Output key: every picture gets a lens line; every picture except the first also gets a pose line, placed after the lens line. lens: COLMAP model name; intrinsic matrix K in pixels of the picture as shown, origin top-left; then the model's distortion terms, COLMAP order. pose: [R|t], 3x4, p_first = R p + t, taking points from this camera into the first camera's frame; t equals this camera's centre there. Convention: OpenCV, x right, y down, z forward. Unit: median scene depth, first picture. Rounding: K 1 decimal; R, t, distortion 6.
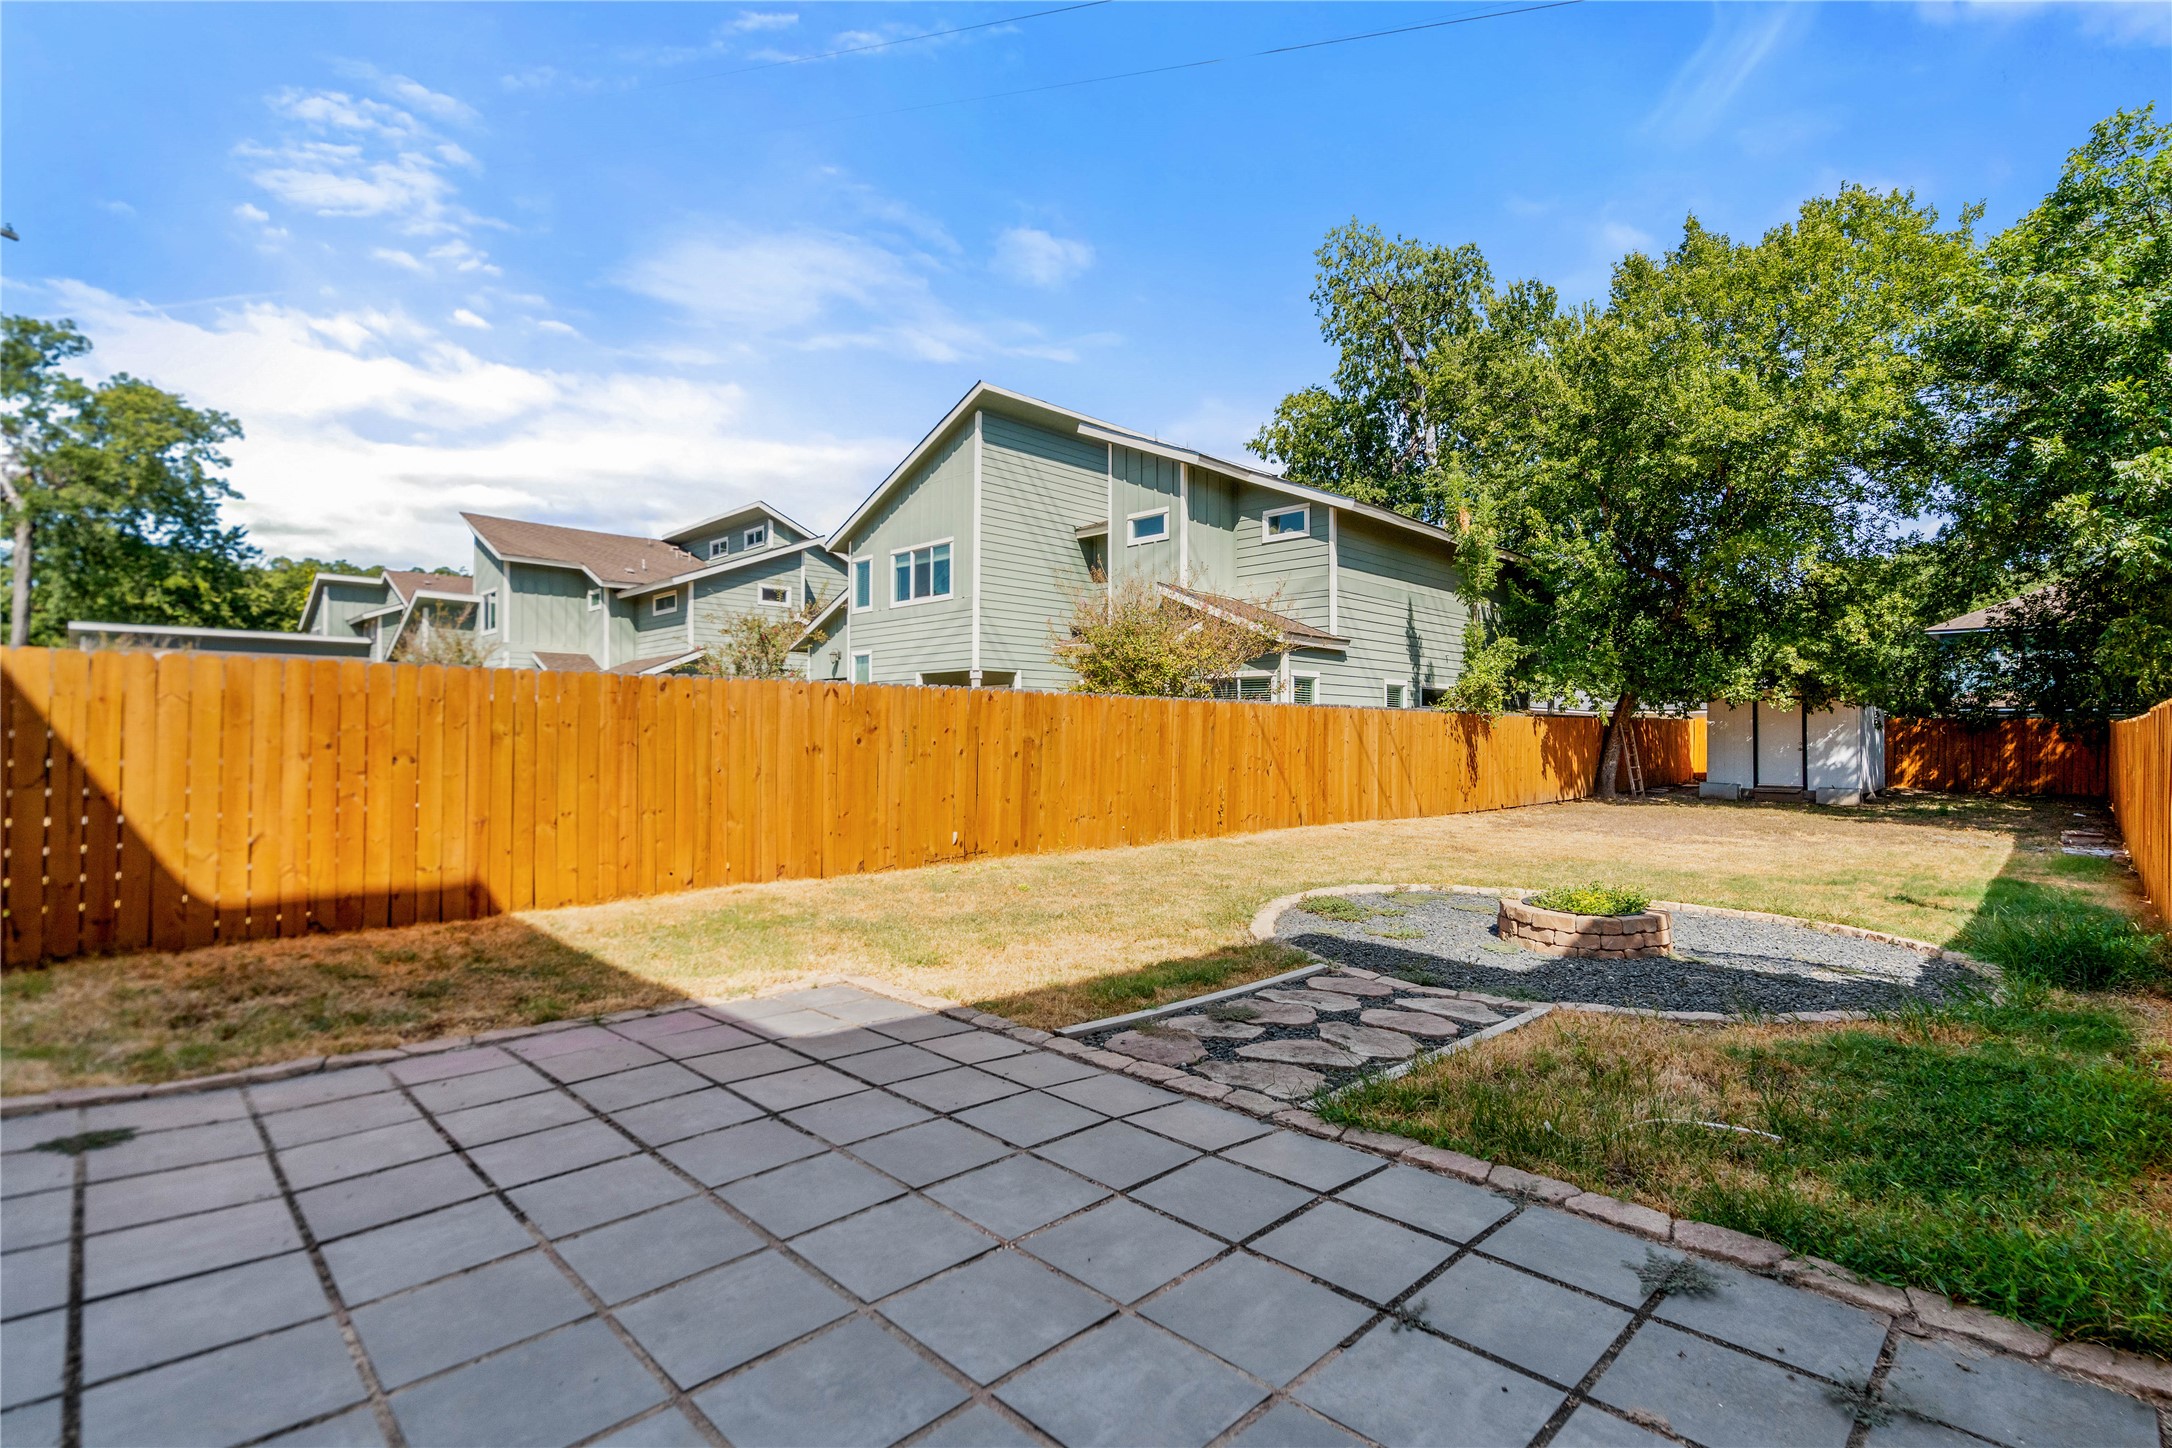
lens RADIAL K [[1015.7, 0, 1088.7], [0, 1015.7, 729.4], [0, 0, 1]] dist [-0.004840, -0.000148]
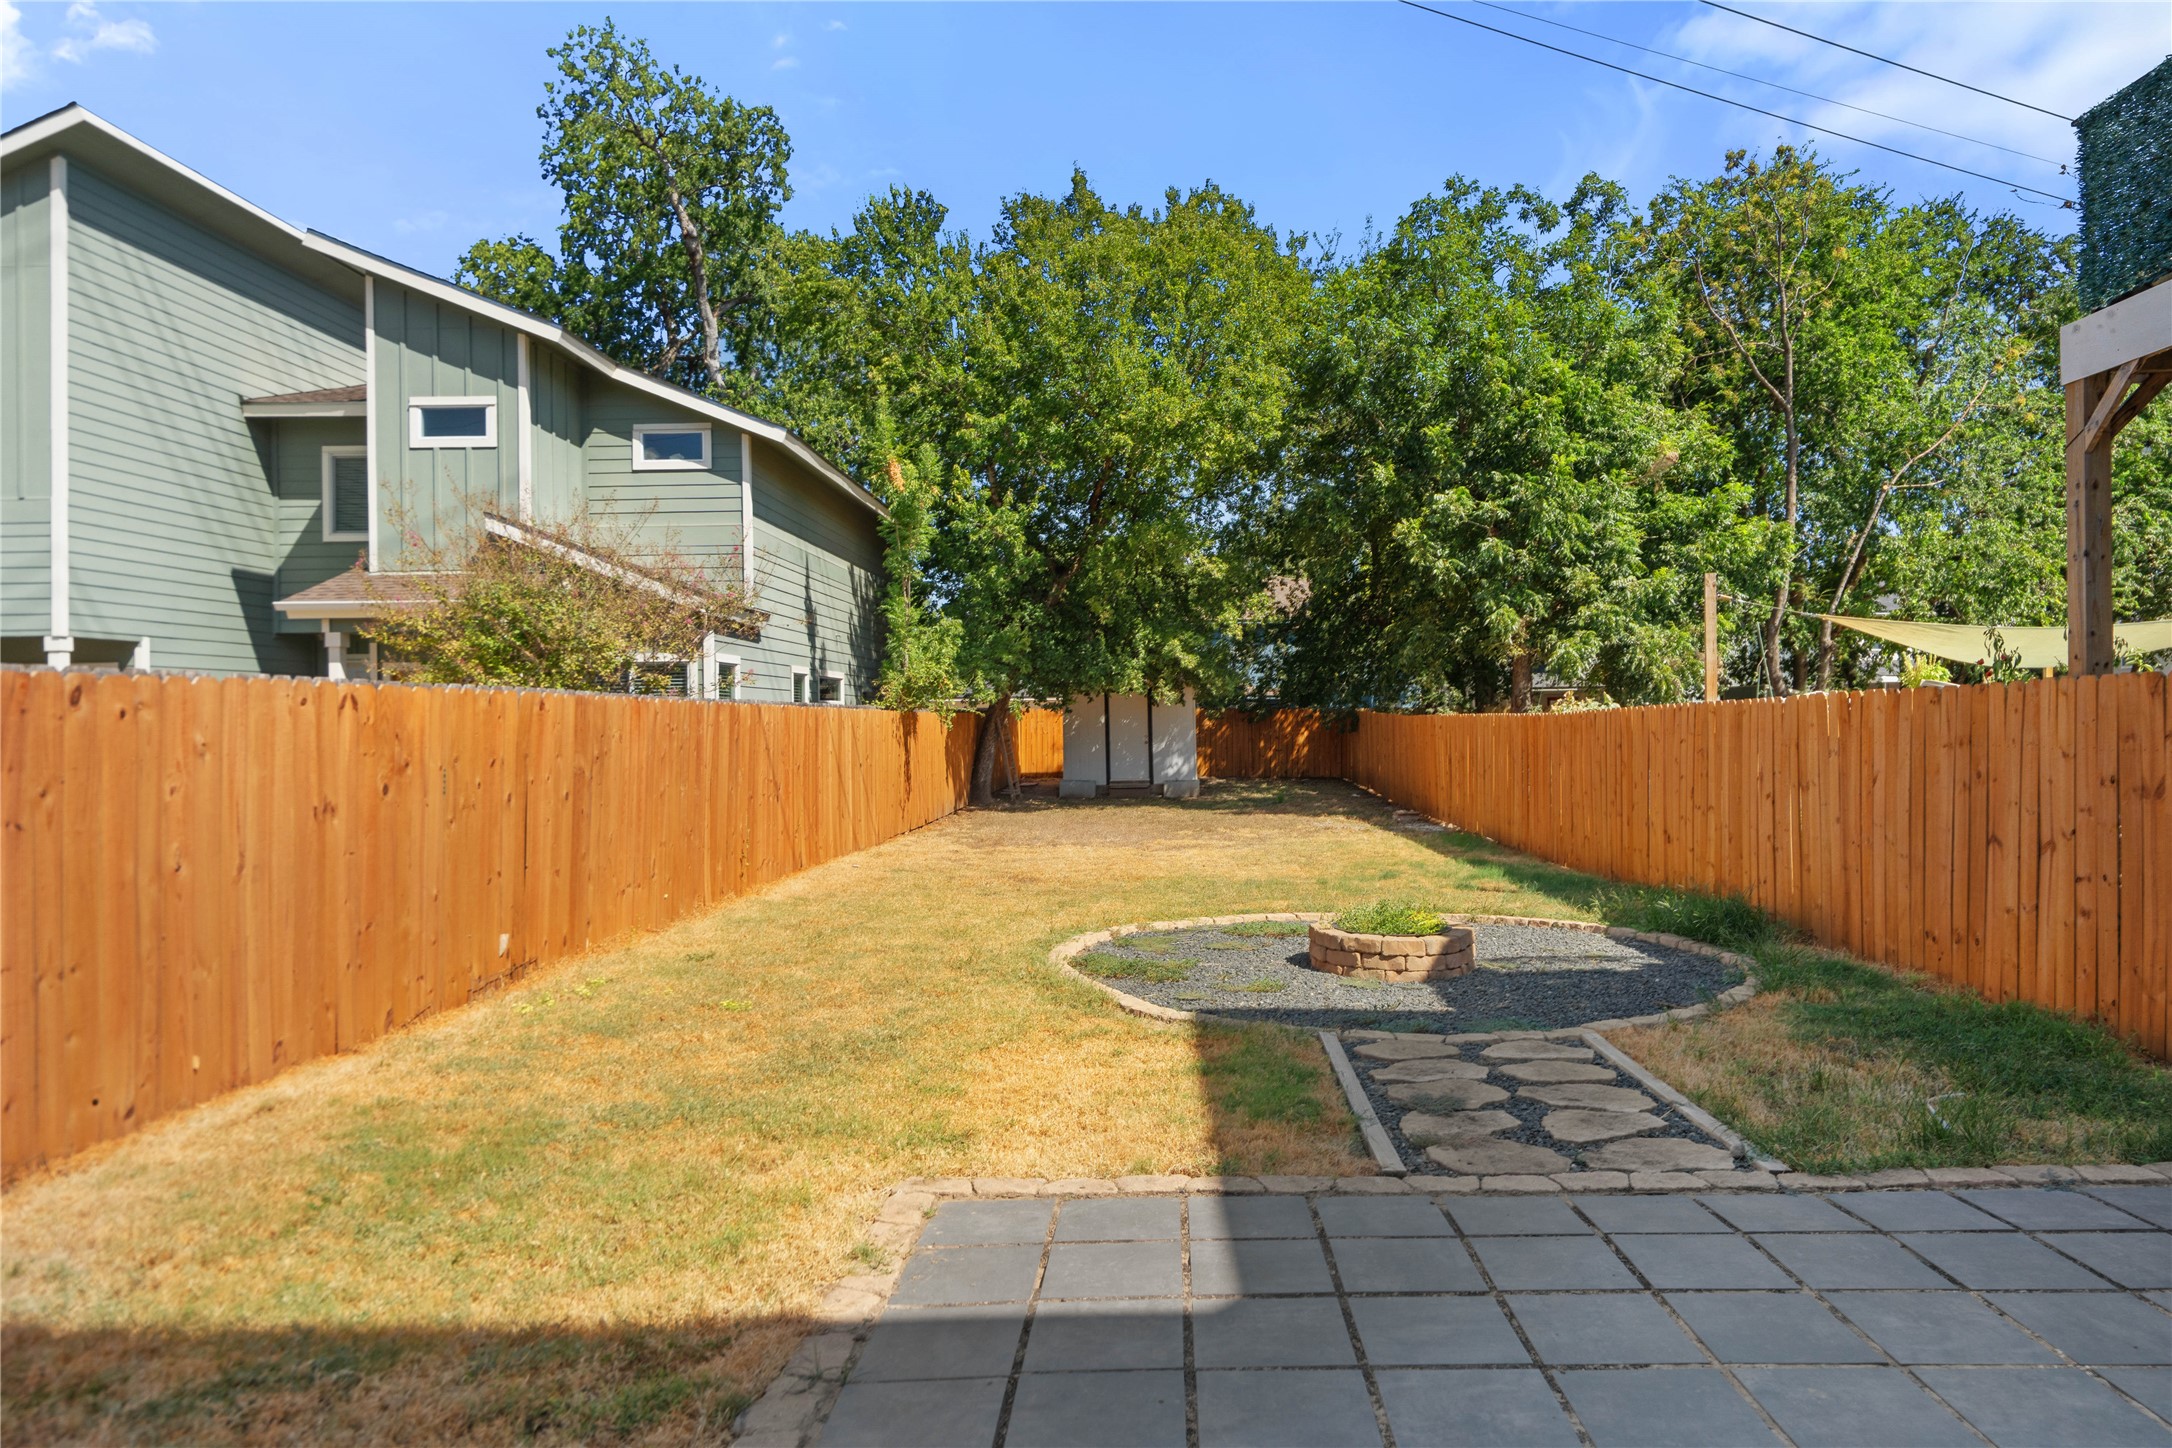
lens RADIAL K [[1322.5, 0, 1137.9], [0, 1322.5, 707.3], [0, 0, 1]] dist [0.007692, -0.000039]
pose [[0.718262, -0.006969, 0.695738, -0.237444], [0.011528, 0.999932, -0.001884, -0.014943], [-0.695677, 0.009374, 0.718294, 0.112768]]
